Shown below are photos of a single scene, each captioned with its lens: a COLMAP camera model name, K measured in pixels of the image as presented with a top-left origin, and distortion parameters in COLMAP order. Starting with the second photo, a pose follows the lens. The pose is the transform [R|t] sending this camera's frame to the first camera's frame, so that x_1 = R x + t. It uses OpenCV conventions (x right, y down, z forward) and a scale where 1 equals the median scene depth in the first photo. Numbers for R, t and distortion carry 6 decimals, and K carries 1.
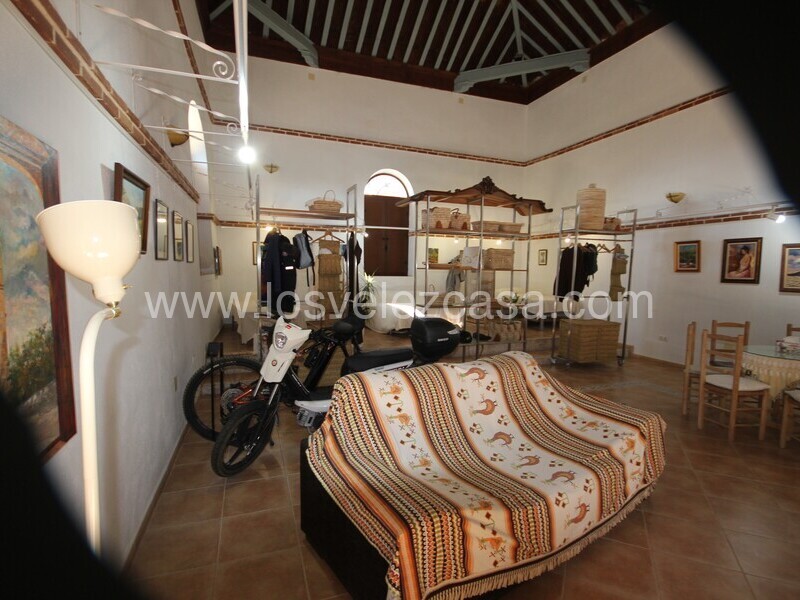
lens RADIAL K [[415.7, 0, 401.2], [0, 415.7, 307.0], [0, 0, 1]] dist [0.002147, -0.002392]
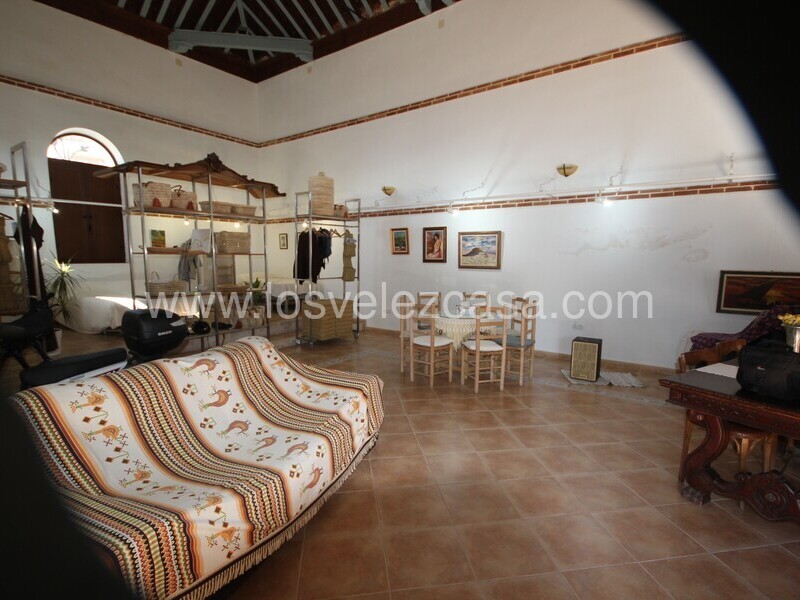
lens RADIAL K [[415.7, 0, 401.3], [0, 415.7, 307.3], [0, 0, 1]] dist [0.002147, -0.002392]
pose [[0.833904, -0.079188, 0.546199, 0.023583], [0.058568, 0.996762, 0.055093, 0.002459], [-0.548793, -0.013952, 0.835842, -0.008906]]
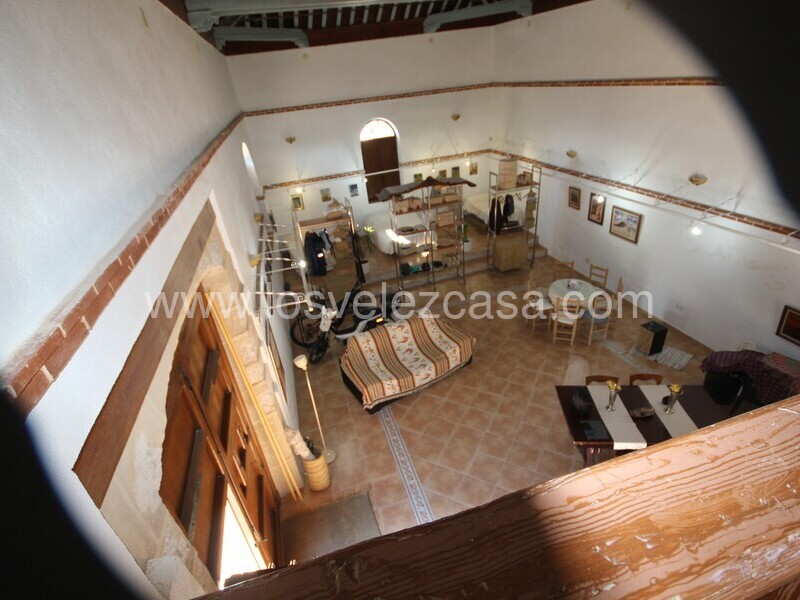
lens RADIAL K [[415.7, 0, 402.1], [0, 415.7, 309.0], [0, 0, 1]] dist [0.002147, -0.002392]
pose [[0.992548, -0.064080, -0.103647, 0.228653], [0.101199, 0.907276, 0.408178, -0.494855], [0.067881, -0.415625, 0.906999, -0.648698]]
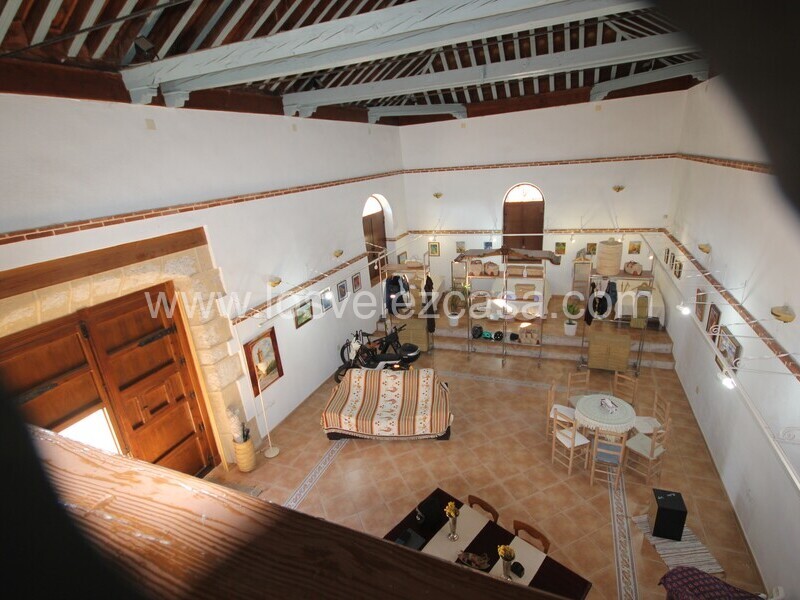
lens RADIAL K [[415.7, 0, 401.3], [0, 415.7, 308.2], [0, 0, 1]] dist [0.002147, -0.002392]
pose [[0.742821, 0.166874, -0.648359, 0.934684], [0.020167, 0.962421, 0.270813, -0.496283], [0.669186, -0.214242, 0.711541, -0.400701]]
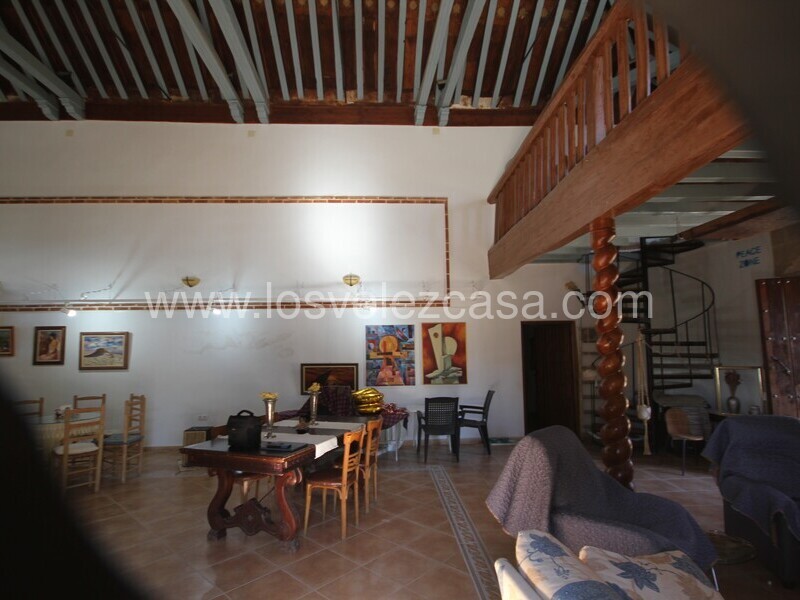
lens RADIAL K [[415.7, 0, 401.1], [0, 415.7, 306.5], [0, 0, 1]] dist [0.002147, -0.002392]
pose [[0.298833, 0.077554, 0.951149, -0.005549], [0.104433, 0.988049, -0.113374, 0.016411], [-0.948574, 0.133212, 0.287162, -0.289152]]
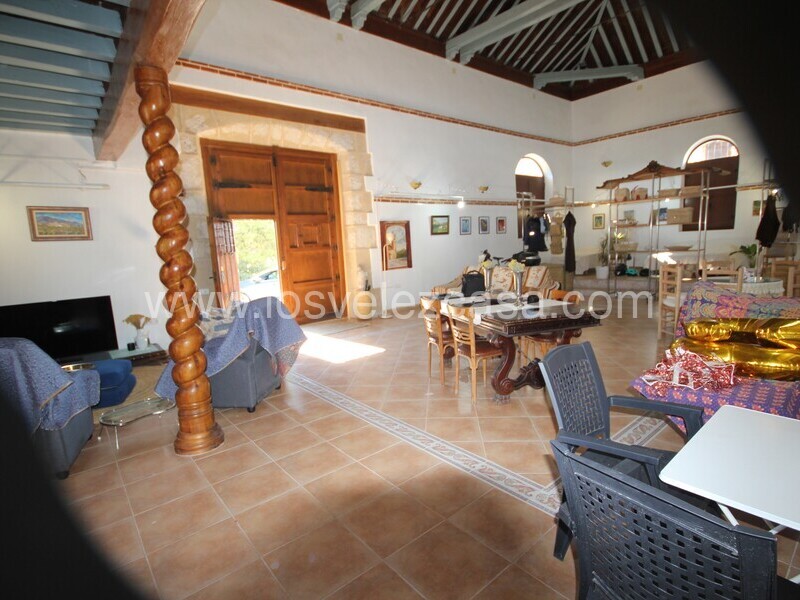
lens RADIAL K [[415.7, 0, 401.0], [0, 415.7, 306.6], [0, 0, 1]] dist [0.002147, -0.002392]
pose [[0.339246, 0.109682, -0.934281, 1.272781], [-0.029478, 0.993931, 0.105981, 0.062467], [0.940236, -0.008412, 0.340421, -0.310033]]
